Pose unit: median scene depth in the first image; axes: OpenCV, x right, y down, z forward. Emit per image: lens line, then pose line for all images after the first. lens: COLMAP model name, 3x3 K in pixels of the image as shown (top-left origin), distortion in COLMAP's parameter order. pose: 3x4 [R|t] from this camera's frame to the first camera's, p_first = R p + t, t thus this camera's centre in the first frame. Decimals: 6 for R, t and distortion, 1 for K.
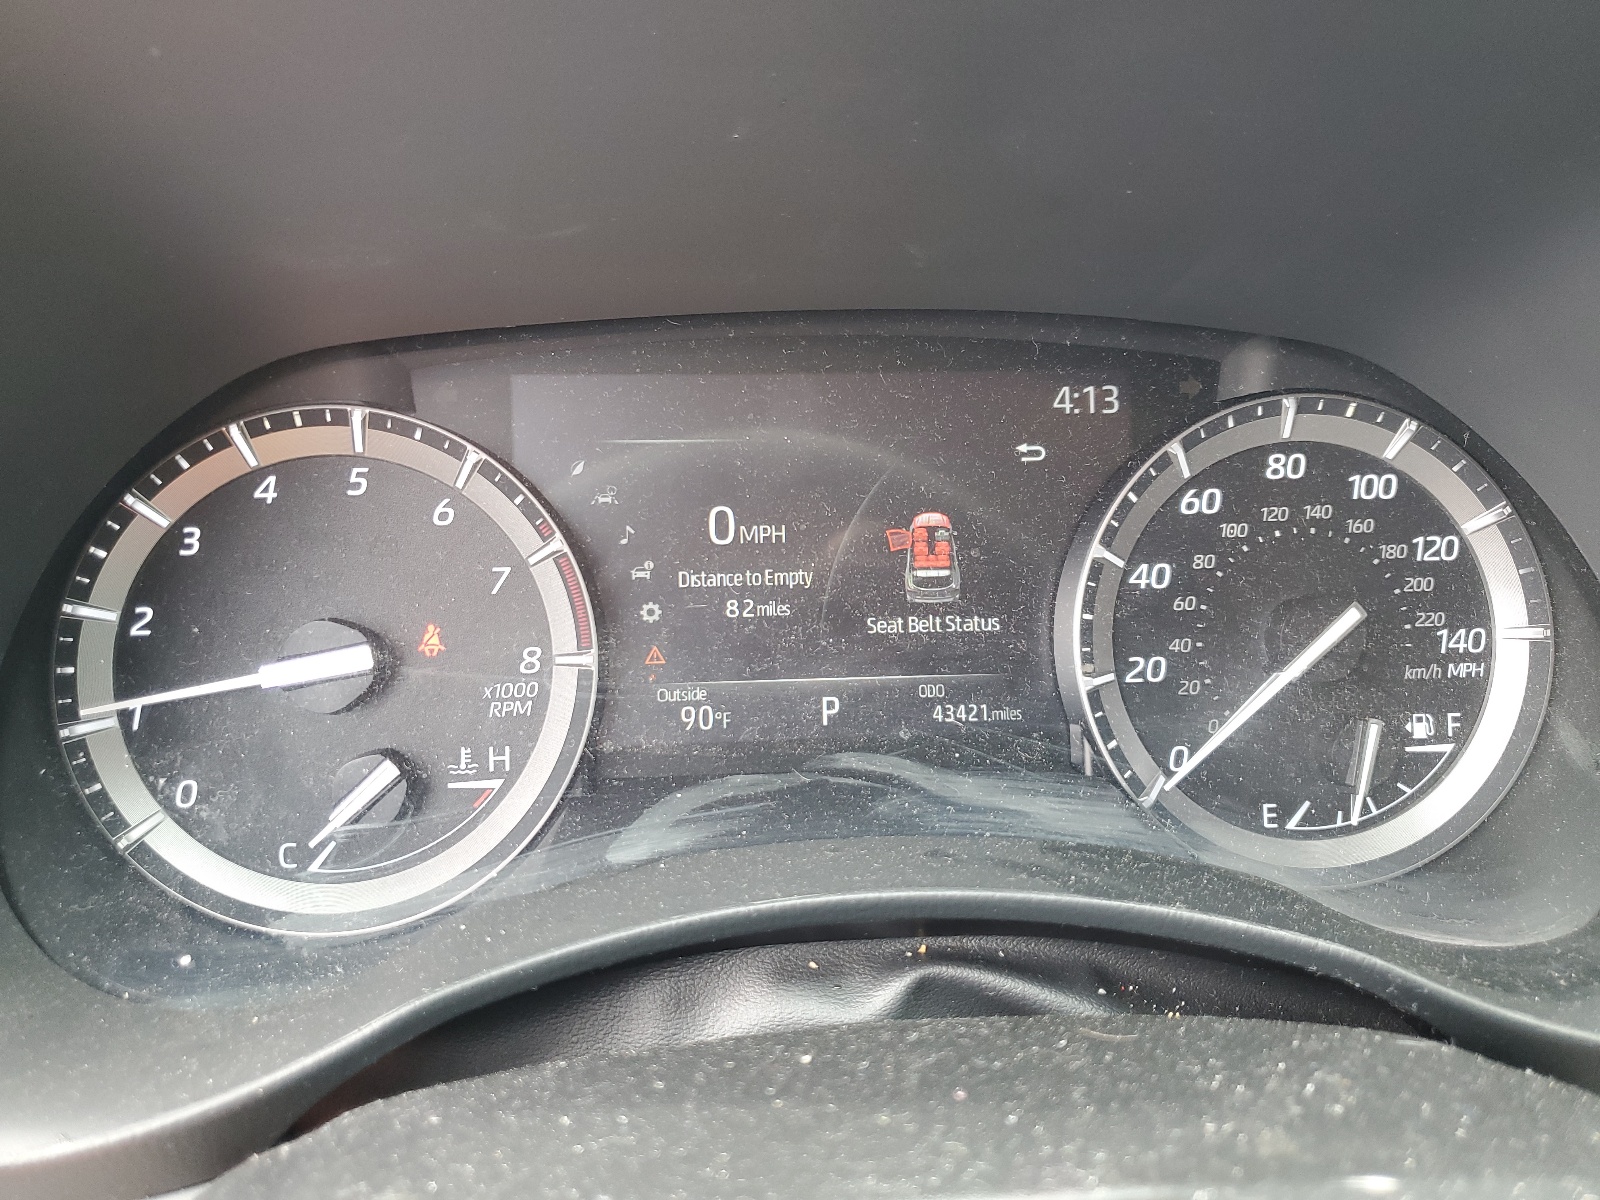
lens RADIAL K [[1203.9, 0, 798.9], [0, 1203.9, 596.5], [0, 0, 1]] dist [-0.005021, -0.001957]
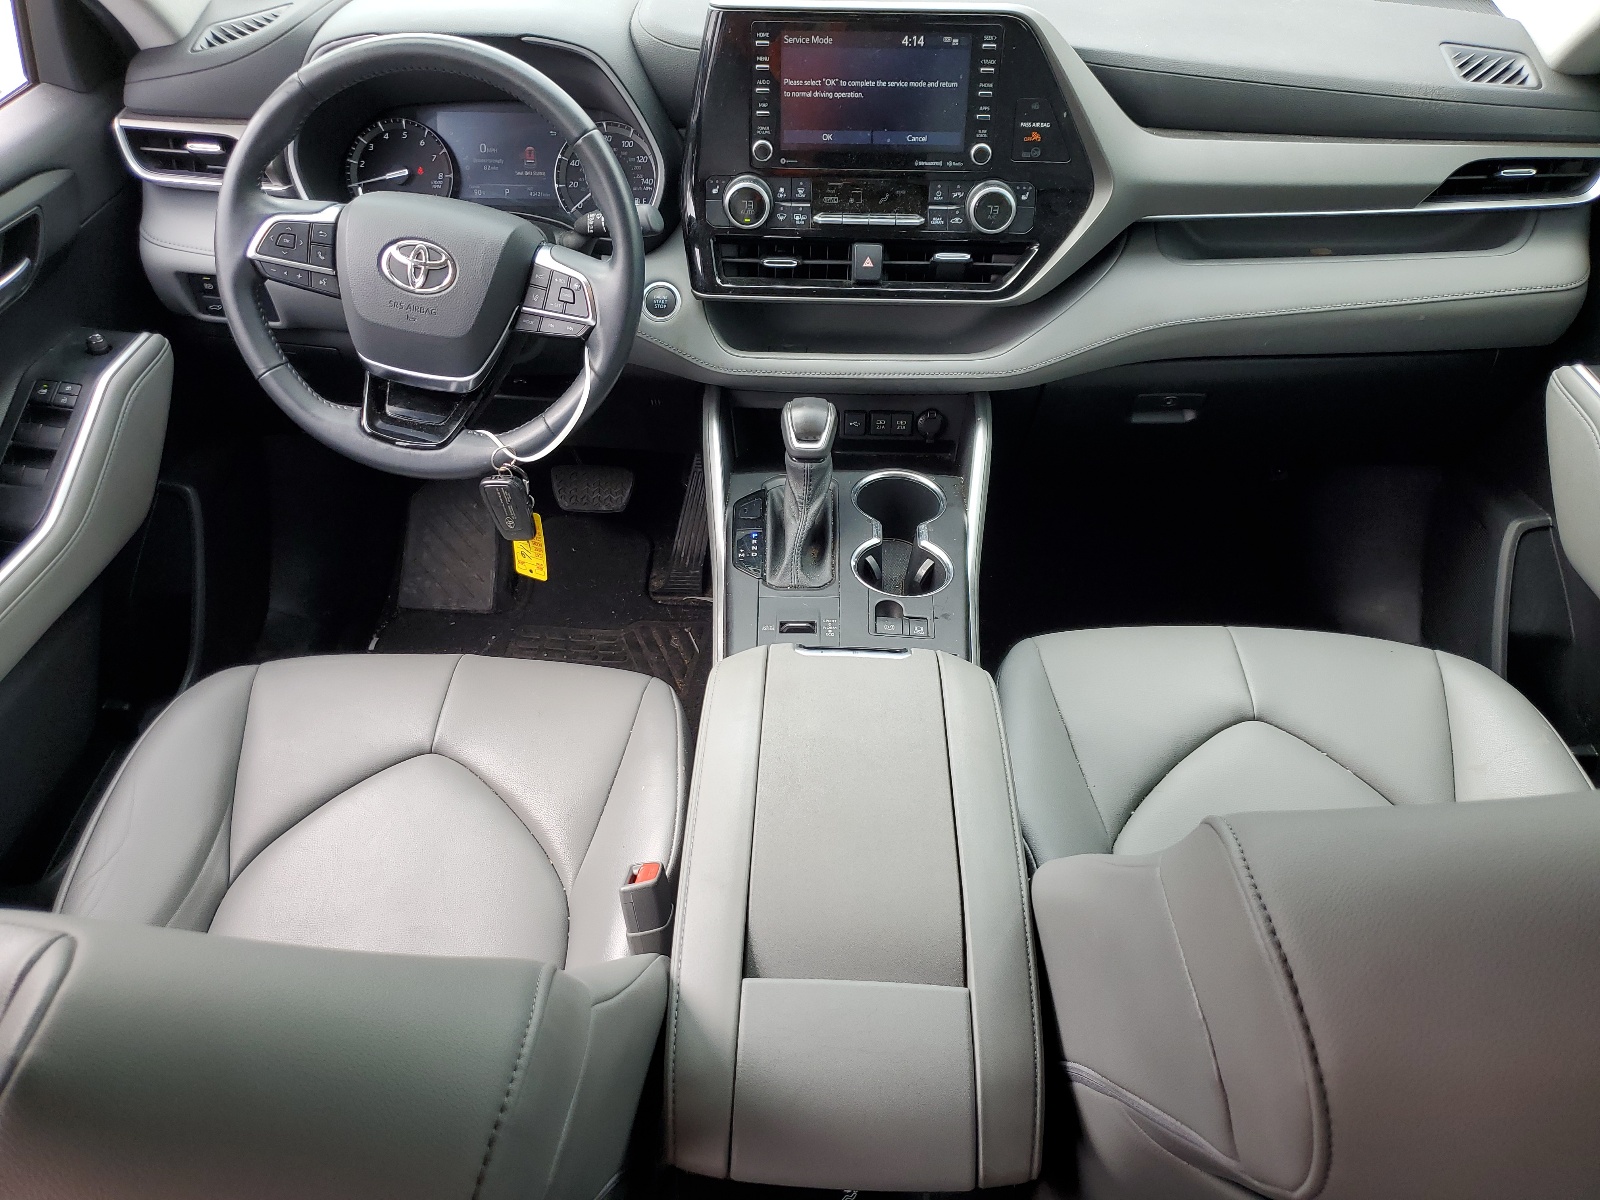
lens RADIAL K [[1203.9, 0, 803.0], [0, 1203.9, 602.1], [0, 0, 1]] dist [-0.005021, -0.001957]
pose [[0.992505, 0.070392, -0.099898, 1.814681], [-0.045796, 0.972114, 0.229994, 0.538495], [0.113302, -0.223695, 0.968051, -3.861483]]
